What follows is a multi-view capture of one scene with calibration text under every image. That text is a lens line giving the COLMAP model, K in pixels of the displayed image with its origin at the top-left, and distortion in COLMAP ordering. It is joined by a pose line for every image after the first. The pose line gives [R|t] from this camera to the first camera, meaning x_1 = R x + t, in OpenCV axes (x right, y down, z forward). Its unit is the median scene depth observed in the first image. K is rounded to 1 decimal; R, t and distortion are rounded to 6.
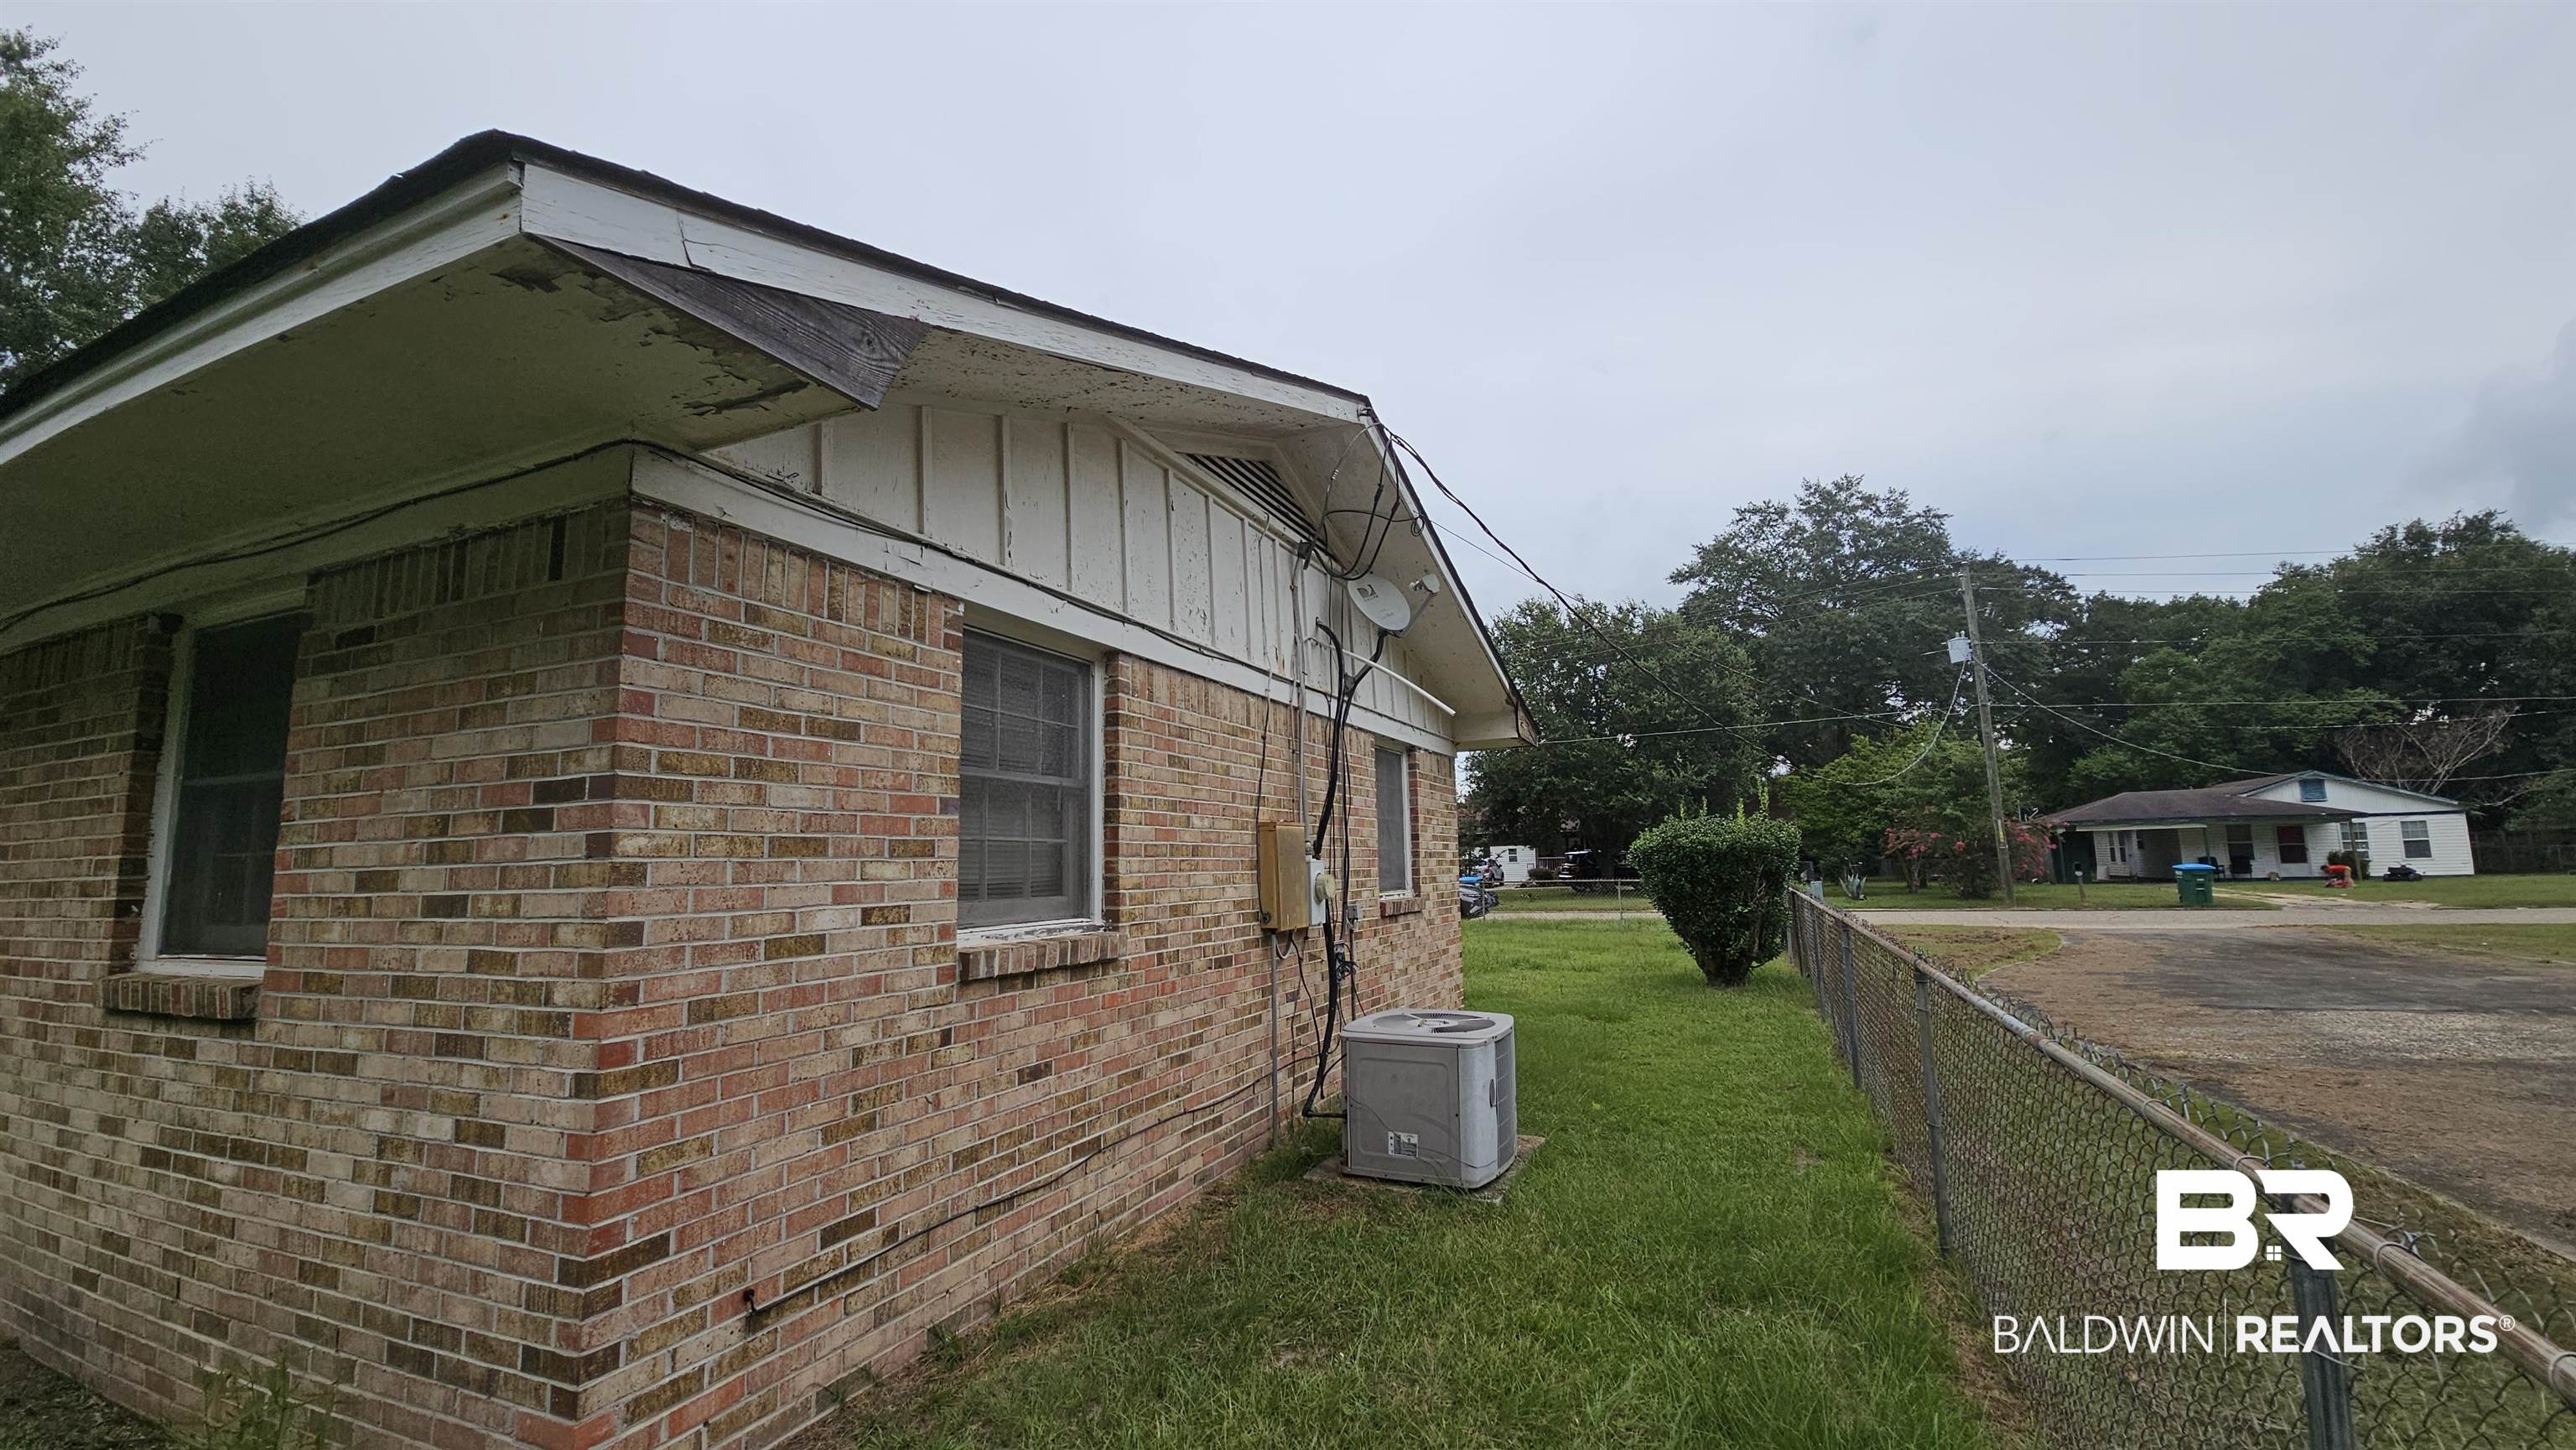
lens RADIAL K [[1022.1, 0, 1298.5], [0, 1022.1, 719.8], [0, 0, 1]] dist [0.001039, 0.000072]
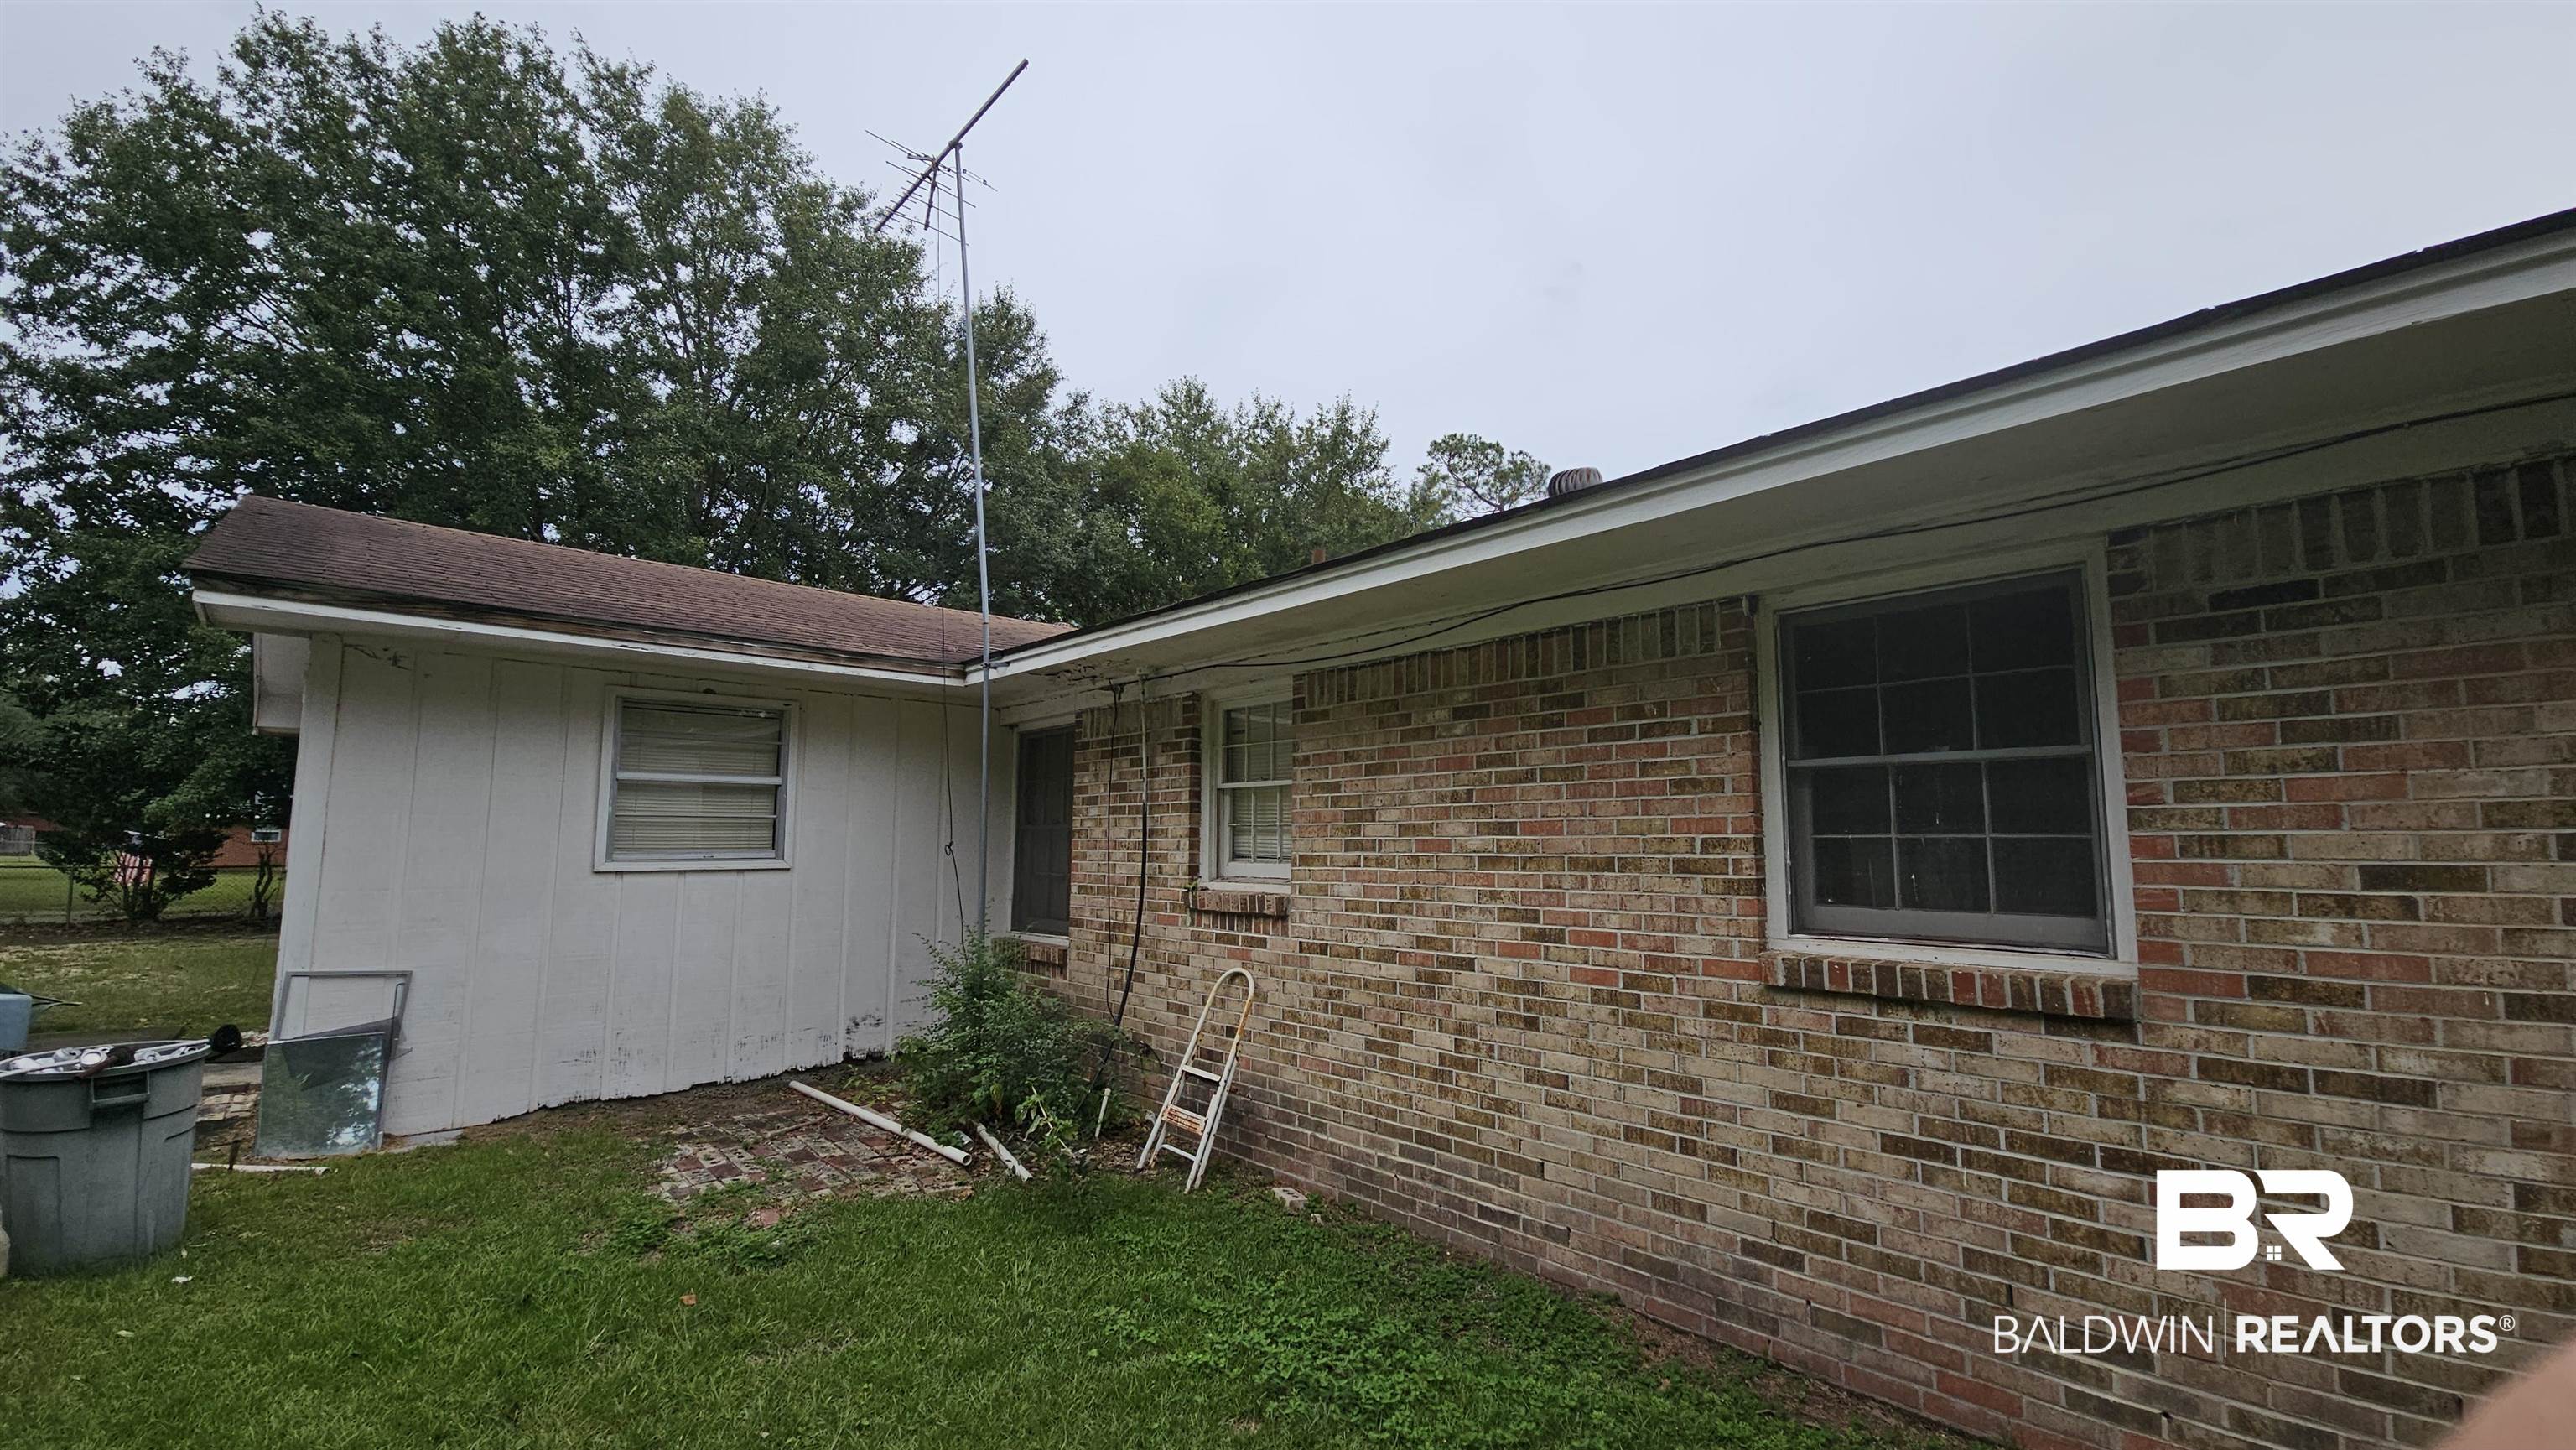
lens RADIAL K [[1041.3, 0, 1290.7], [0, 1041.3, 734.6], [0, 0, 1]] dist [-0.002492, -0.005028]
pose [[0.917133, -0.014830, -0.398306, -0.118660], [0.029134, 0.999129, 0.029884, -0.001072], [0.397516, -0.039012, 0.916765, -0.012053]]
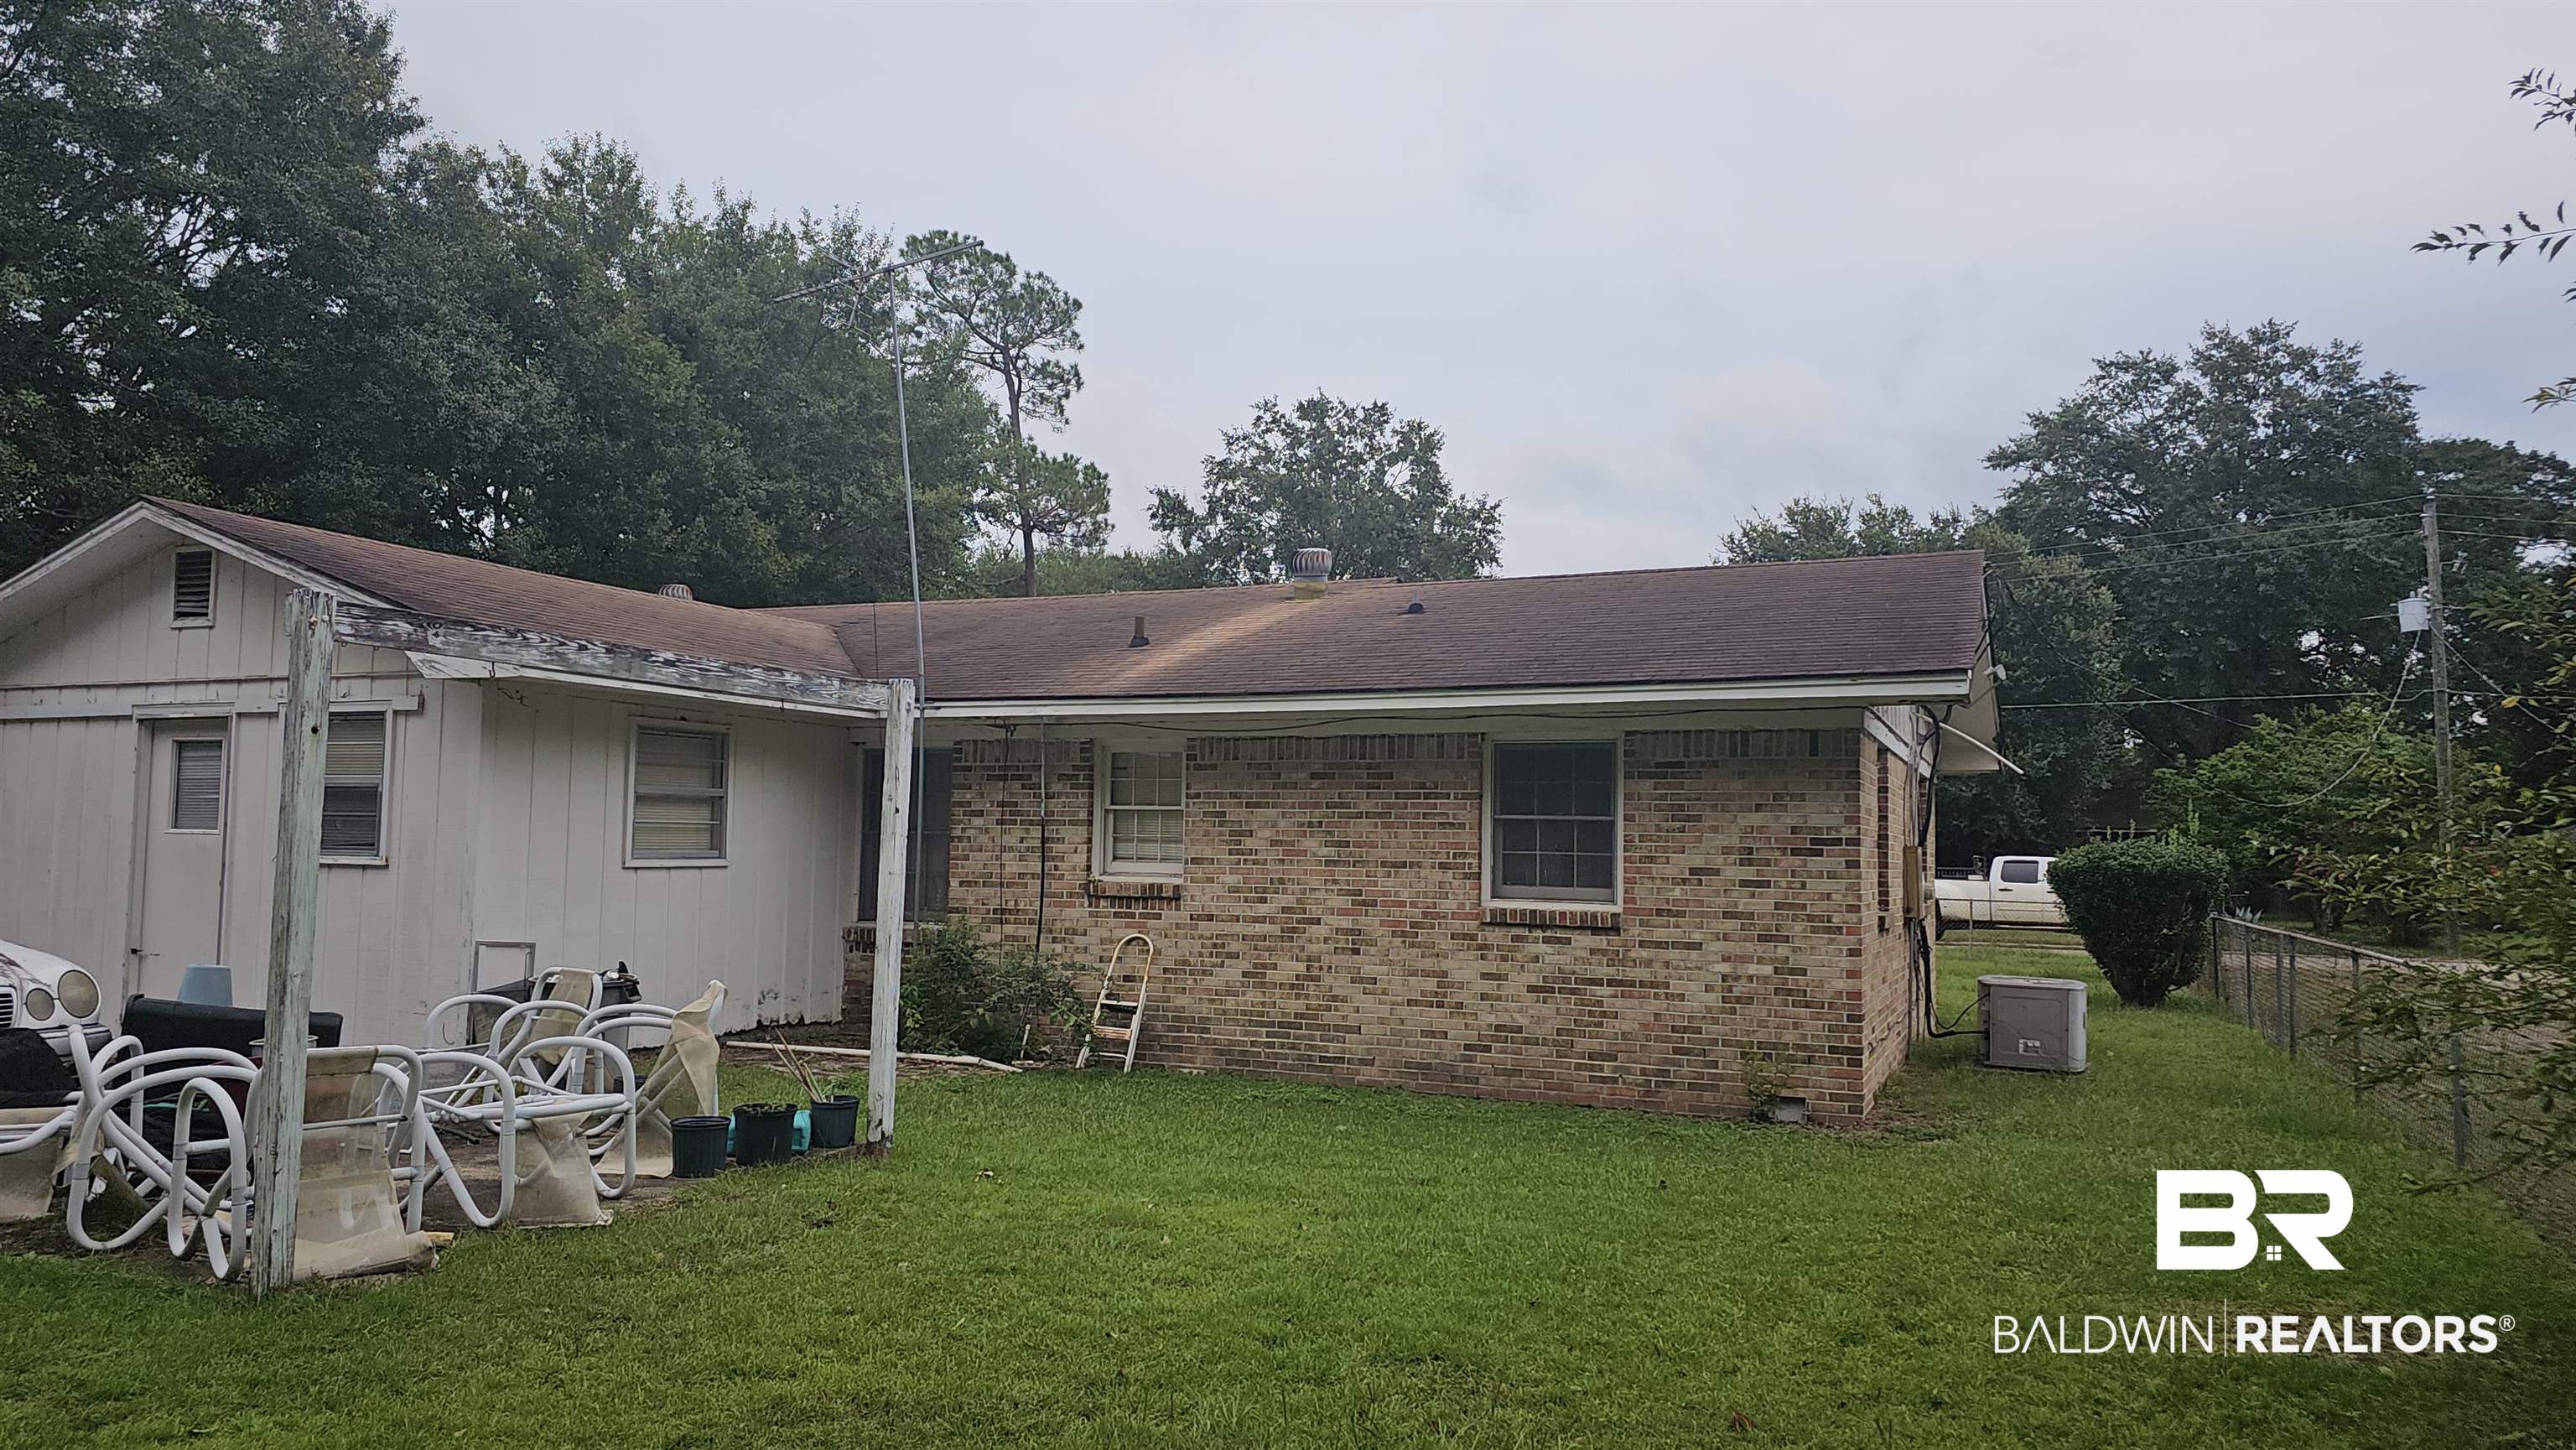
lens RADIAL K [[1710.8, 0, 1263.2], [0, 1710.8, 728.9], [0, 0, 1]] dist [0.076562, -0.072680]
pose [[0.999147, 0.040707, -0.006940, -0.161144], [-0.040143, 0.996878, 0.067997, -0.034293], [0.009686, -0.067660, 0.997661, -0.252582]]
